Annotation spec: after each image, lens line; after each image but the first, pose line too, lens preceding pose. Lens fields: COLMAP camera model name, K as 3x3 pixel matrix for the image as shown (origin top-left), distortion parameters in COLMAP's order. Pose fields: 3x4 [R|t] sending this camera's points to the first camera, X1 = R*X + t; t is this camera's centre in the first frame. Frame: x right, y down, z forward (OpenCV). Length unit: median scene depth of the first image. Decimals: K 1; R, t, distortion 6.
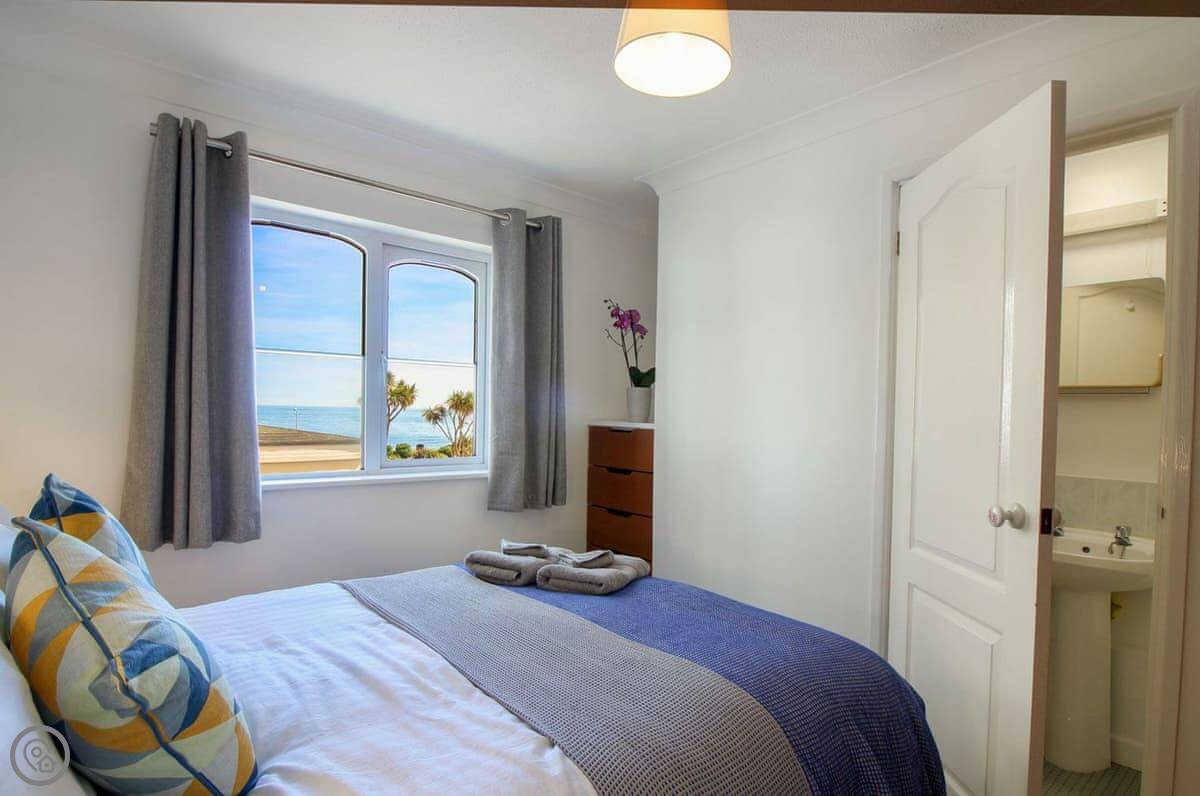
lens RADIAL K [[645.9, 0, 598.1], [0, 645.9, 412.0], [0, 0, 1]] dist [-0.000422, -0.034924]
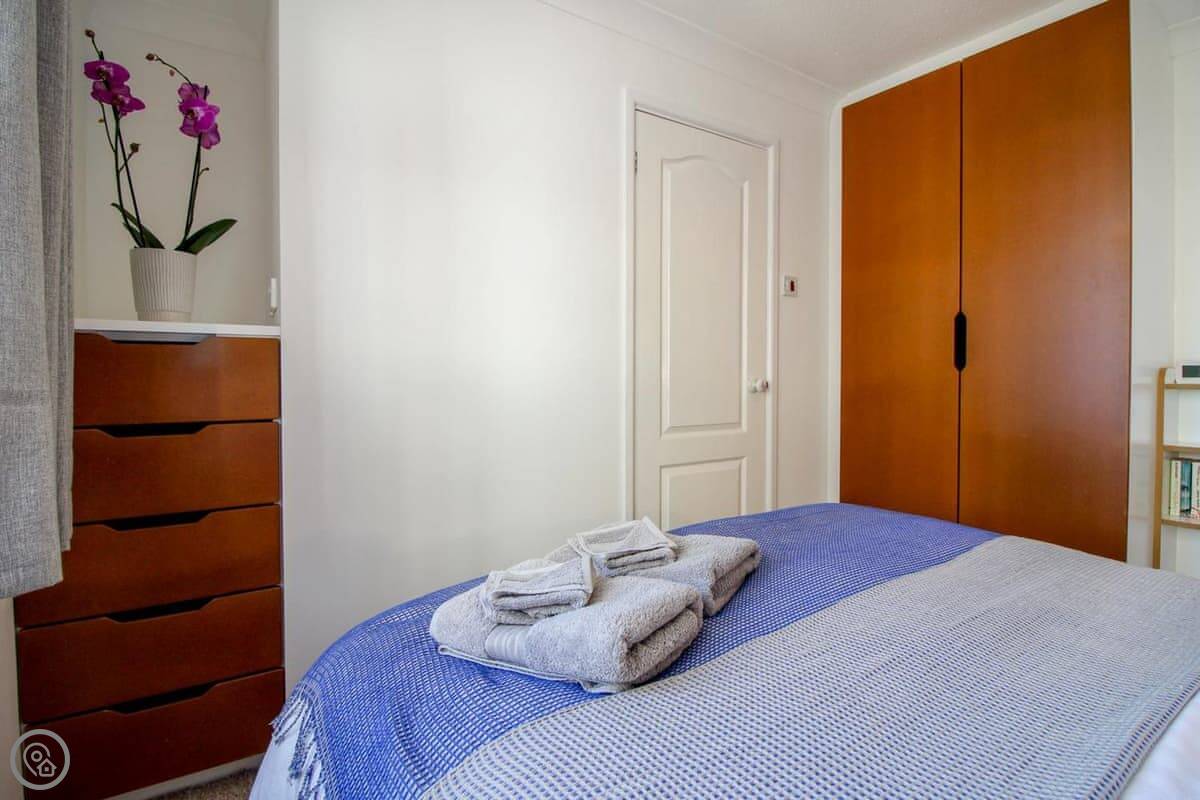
lens RADIAL K [[597.0, 0, 595.9], [0, 597.0, 370.5], [0, 0, 1]] dist [0.000760, -0.000138]
pose [[0.099881, -0.027422, 0.994621, -0.635162], [0.006899, 0.999615, 0.026867, 0.069817], [-0.994976, 0.004179, 0.100031, 1.143118]]
